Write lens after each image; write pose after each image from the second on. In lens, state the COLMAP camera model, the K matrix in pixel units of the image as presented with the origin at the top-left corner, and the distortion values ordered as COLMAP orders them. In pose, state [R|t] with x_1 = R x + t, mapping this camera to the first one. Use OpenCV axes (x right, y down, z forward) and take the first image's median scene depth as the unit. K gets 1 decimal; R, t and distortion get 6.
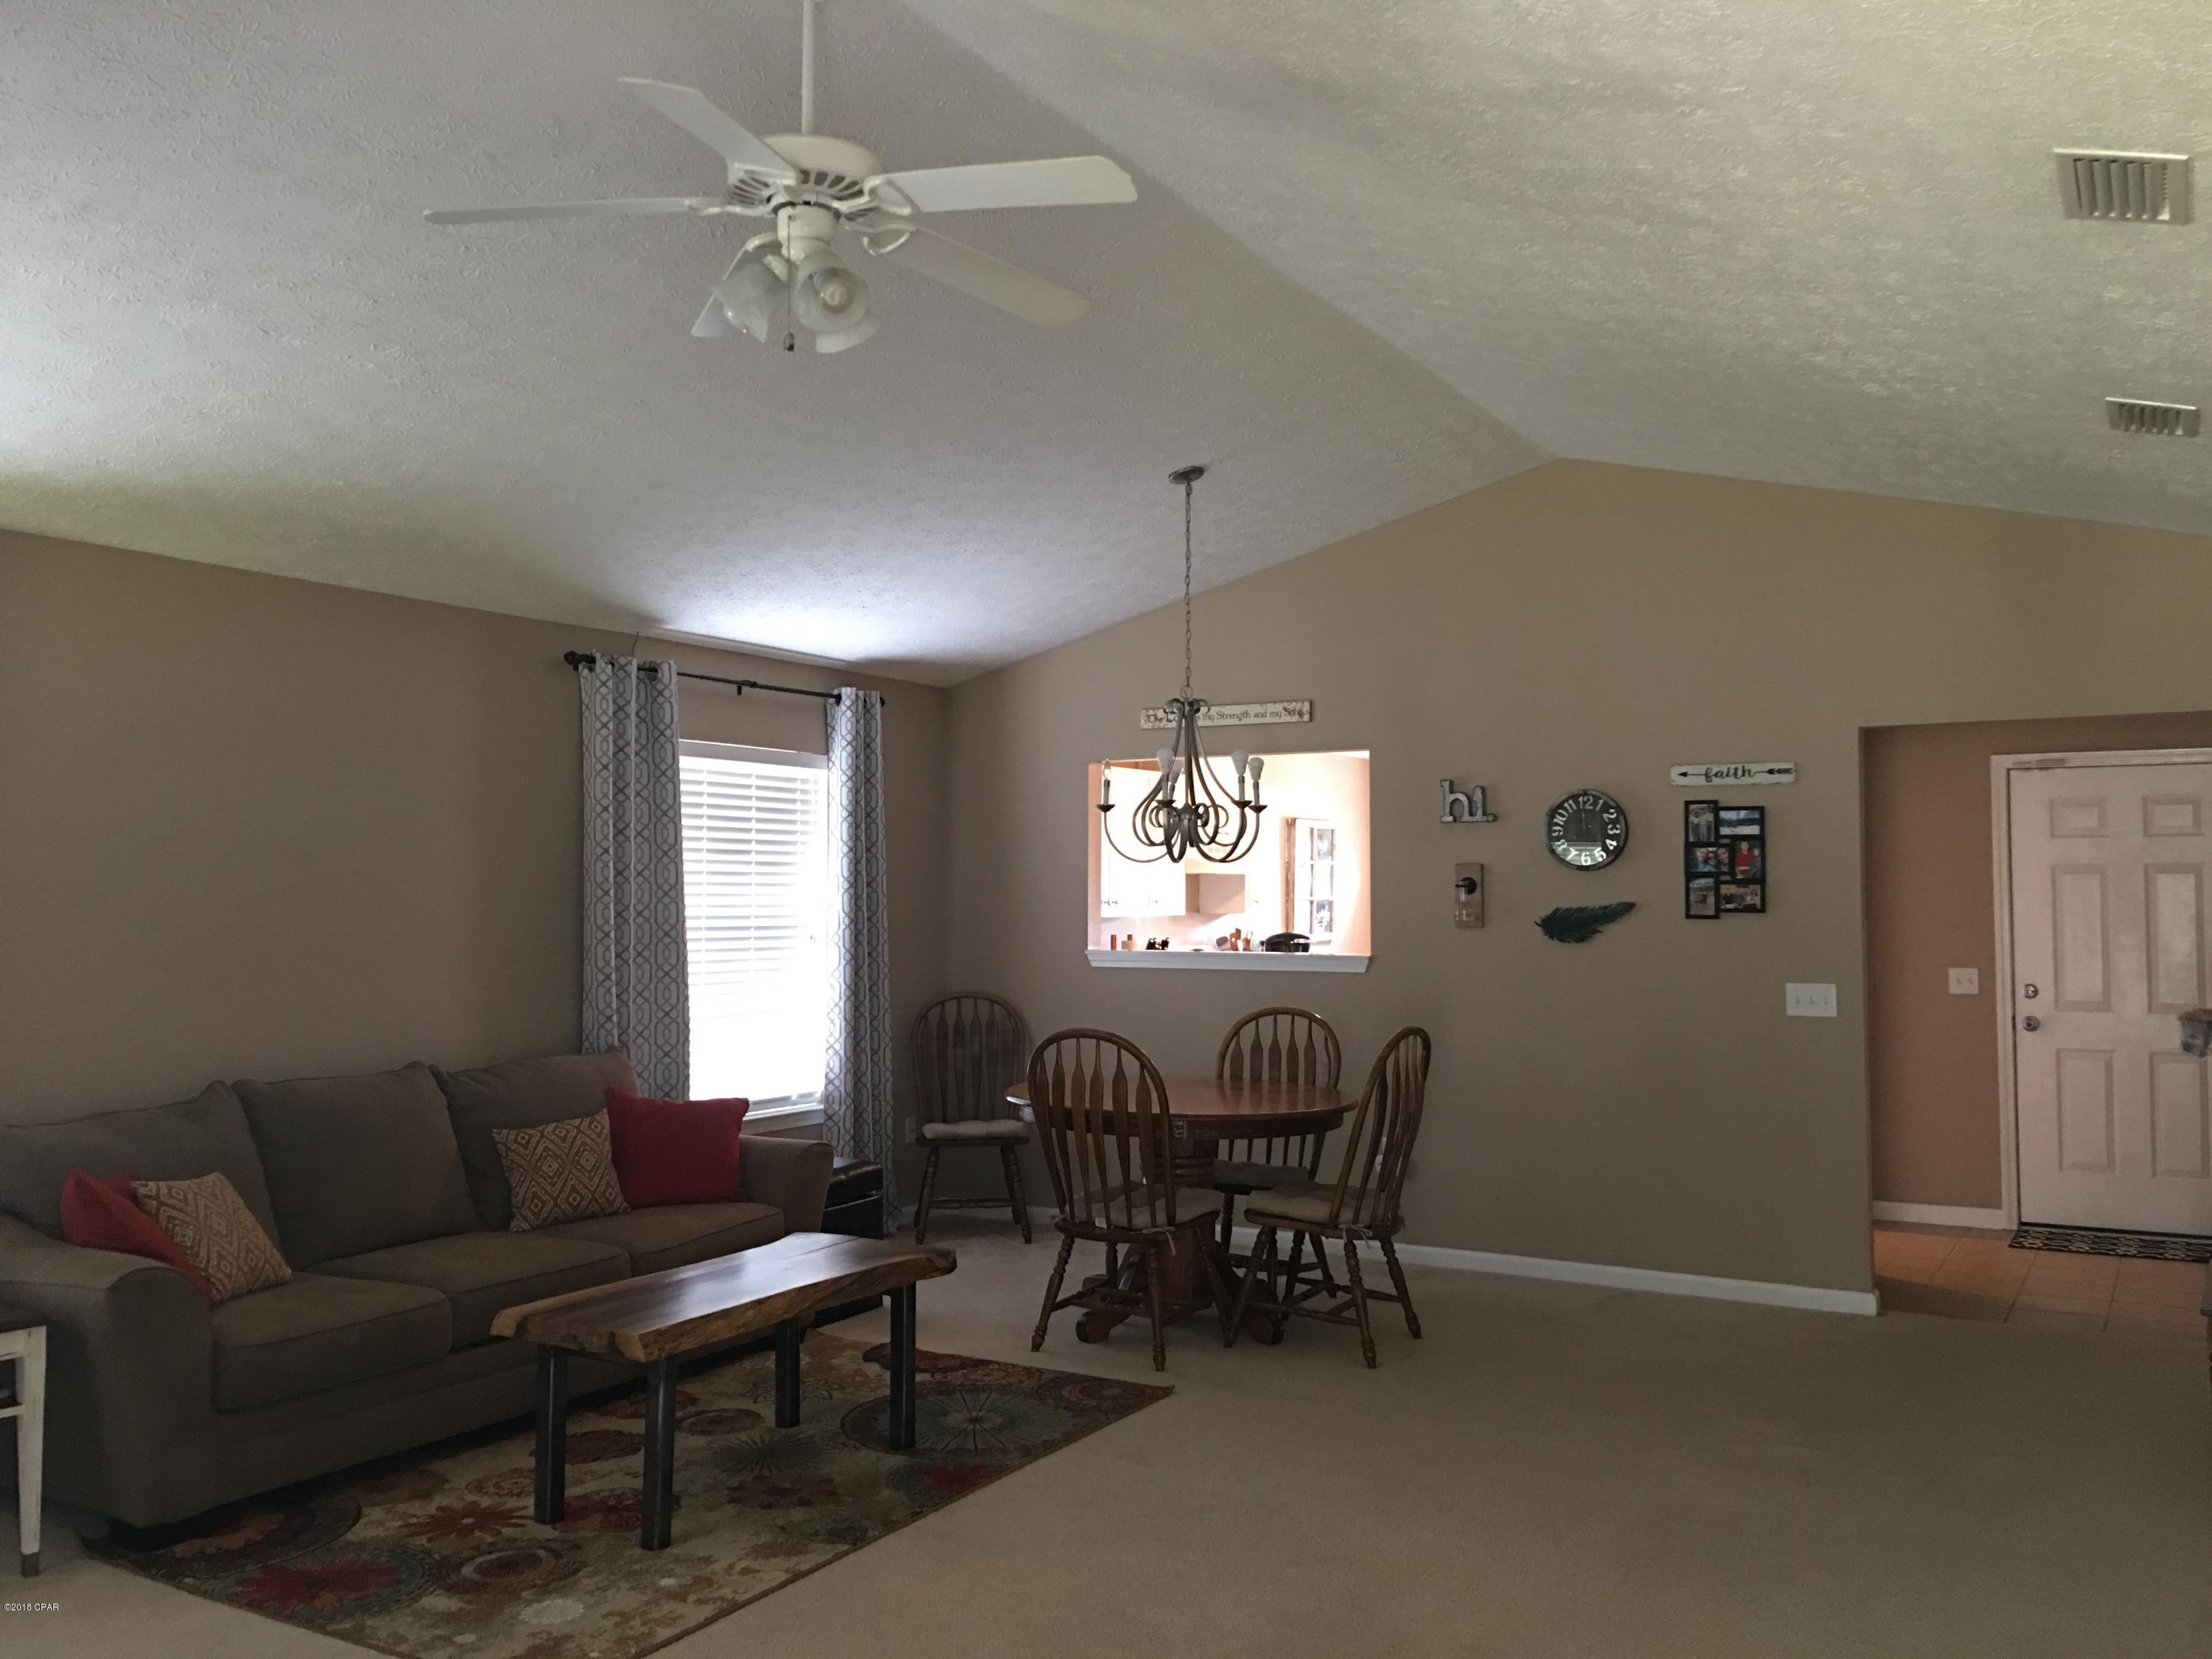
lens RADIAL K [[1879.8, 0, 1107.0], [0, 1879.8, 827.2], [0, 0, 1]] dist [0.113485, -0.156866]
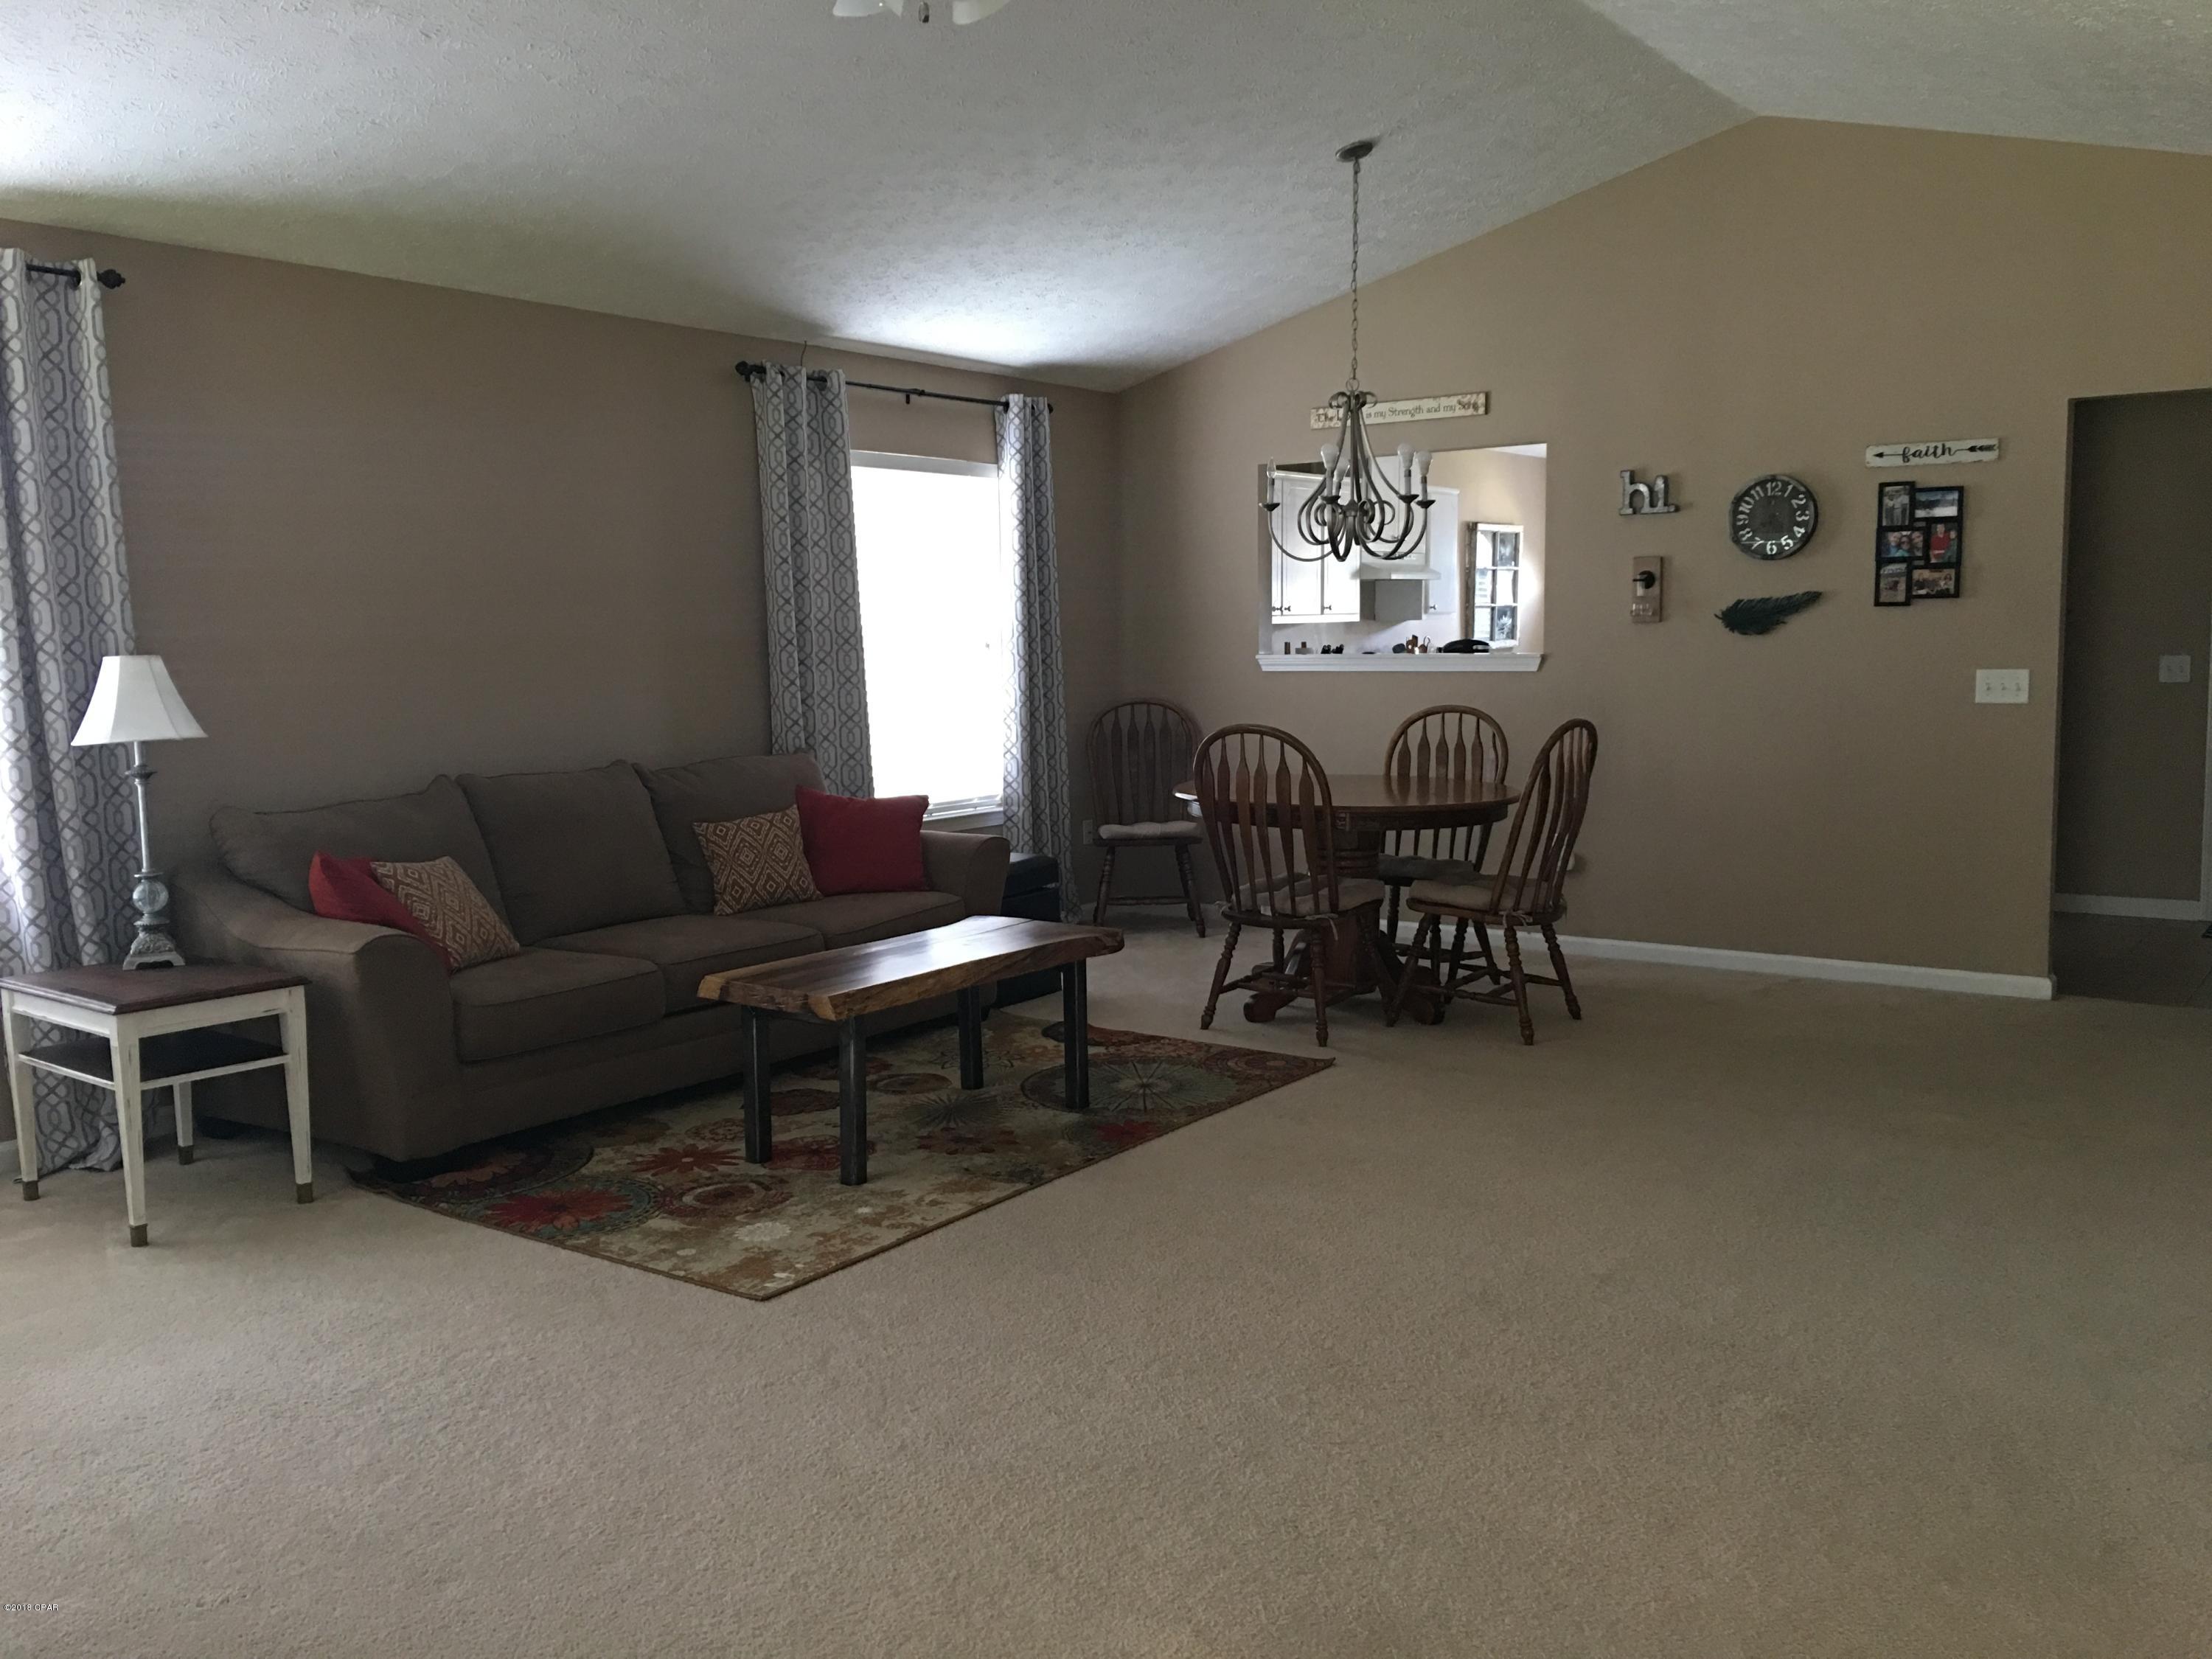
lens RADIAL K [[1879.8, 0, 1107.0], [0, 1879.8, 827.2], [0, 0, 1]] dist [0.113485, -0.156866]
pose [[0.995030, -0.006747, -0.099346, 0.011683], [0.021214, 0.989160, 0.145301, 0.010855], [0.097288, -0.146686, 0.984387, -0.018332]]
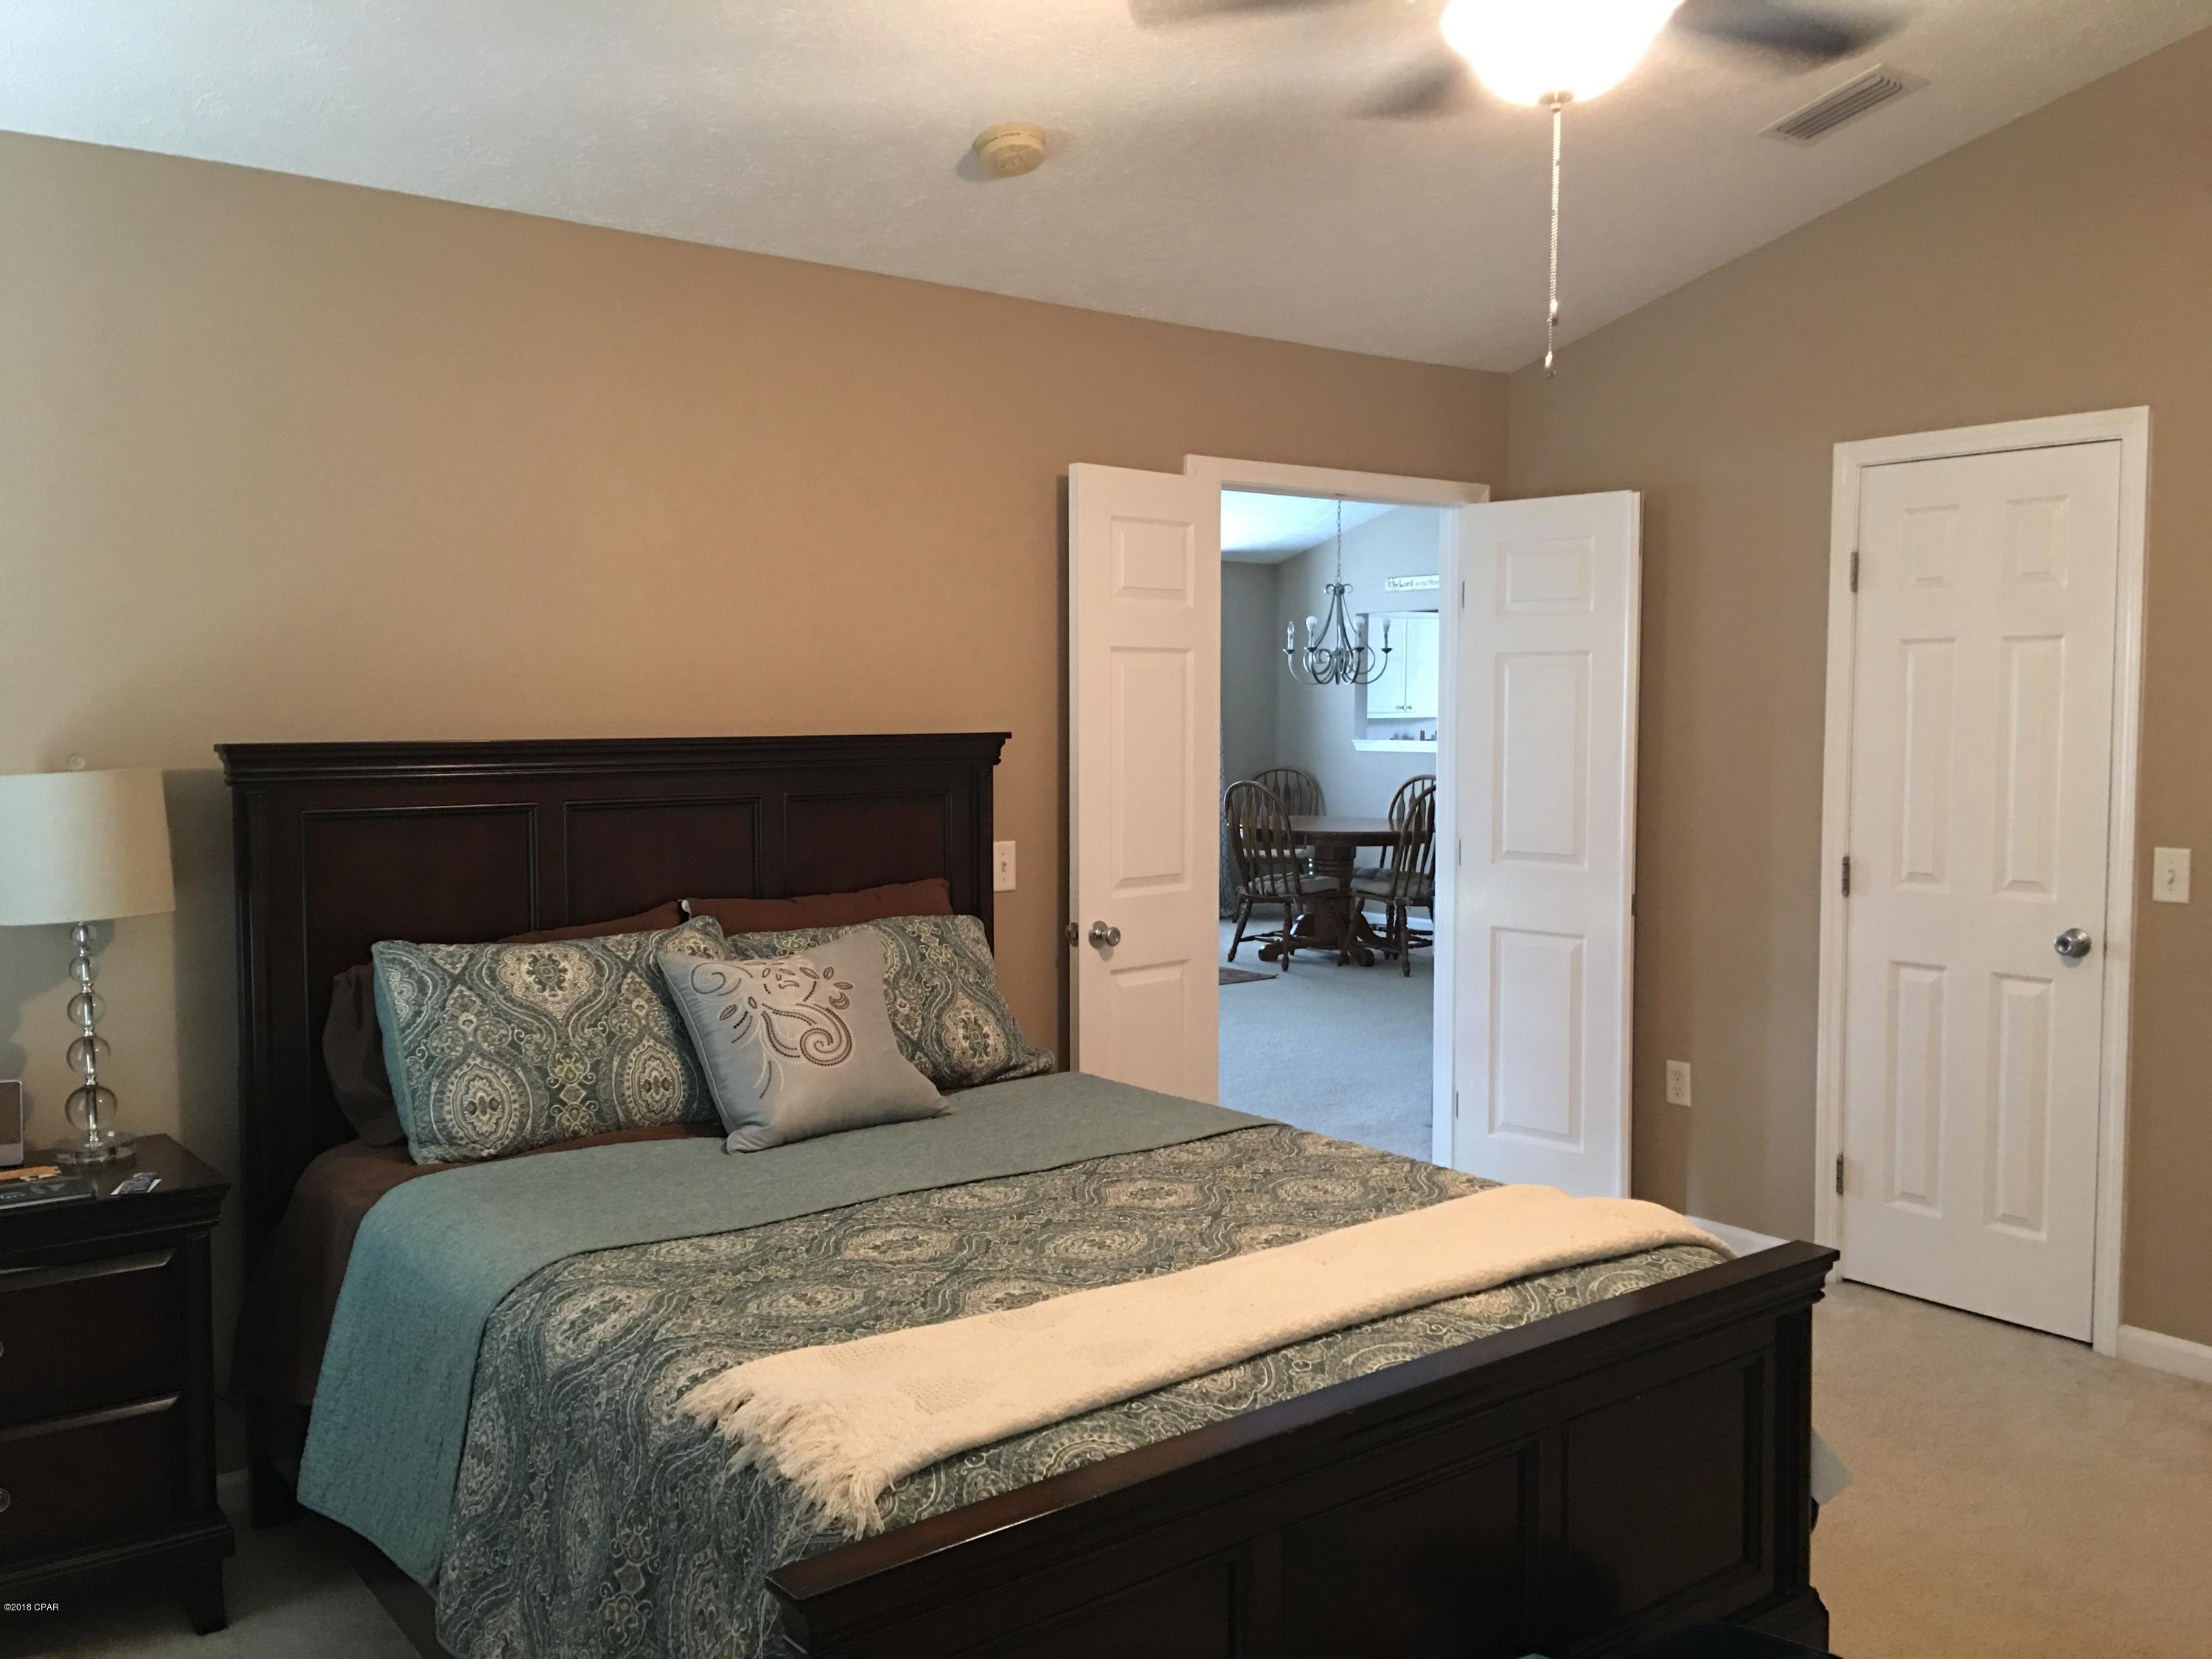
lens RADIAL K [[1879.8, 0, 1107.0], [0, 1879.8, 827.2], [0, 0, 1]] dist [0.113485, -0.156866]
pose [[0.938834, 0.014057, -0.344084, 0.419549], [0.021266, 0.994893, 0.098669, -0.023578], [0.343714, -0.099952, 0.933740, -0.615580]]
